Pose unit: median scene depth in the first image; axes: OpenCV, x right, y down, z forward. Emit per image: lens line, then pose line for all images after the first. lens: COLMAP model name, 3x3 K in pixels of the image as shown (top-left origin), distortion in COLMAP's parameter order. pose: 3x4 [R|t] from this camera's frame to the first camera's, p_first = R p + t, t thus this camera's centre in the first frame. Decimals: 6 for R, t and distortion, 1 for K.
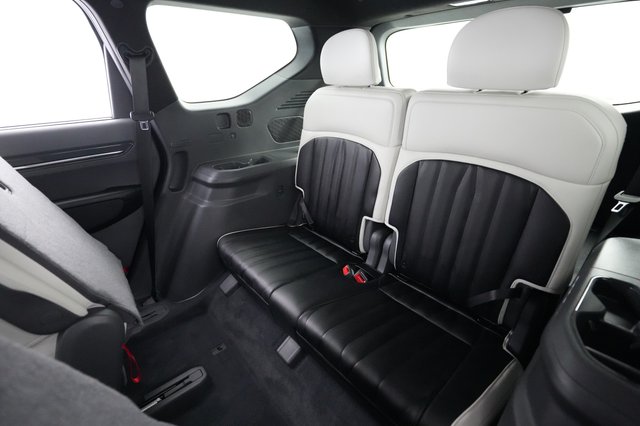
lens RADIAL K [[302.0, 0, 341.2], [0, 302.0, 213.9], [0, 0, 1]] dist [-0.002080, -0.000372]
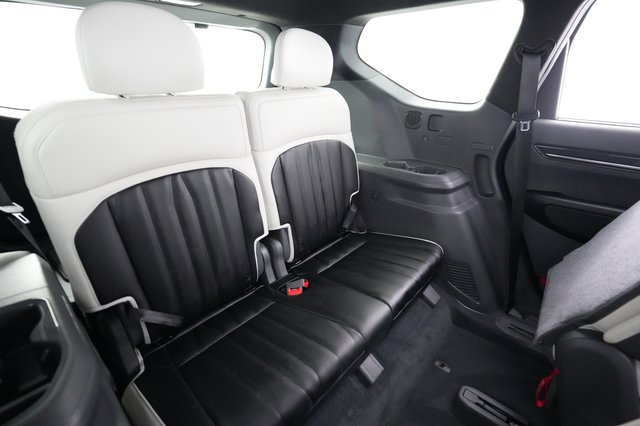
lens RADIAL K [[302.7, 0, 320.0], [0, 302.7, 213.0], [0, 0, 1]] dist [0.020996, 0.000036]
pose [[-0.093125, -0.399474, 0.912002, -0.789988], [0.428099, 0.810925, 0.398913, -0.360238], [-0.898921, 0.427576, 0.095497, 0.801055]]
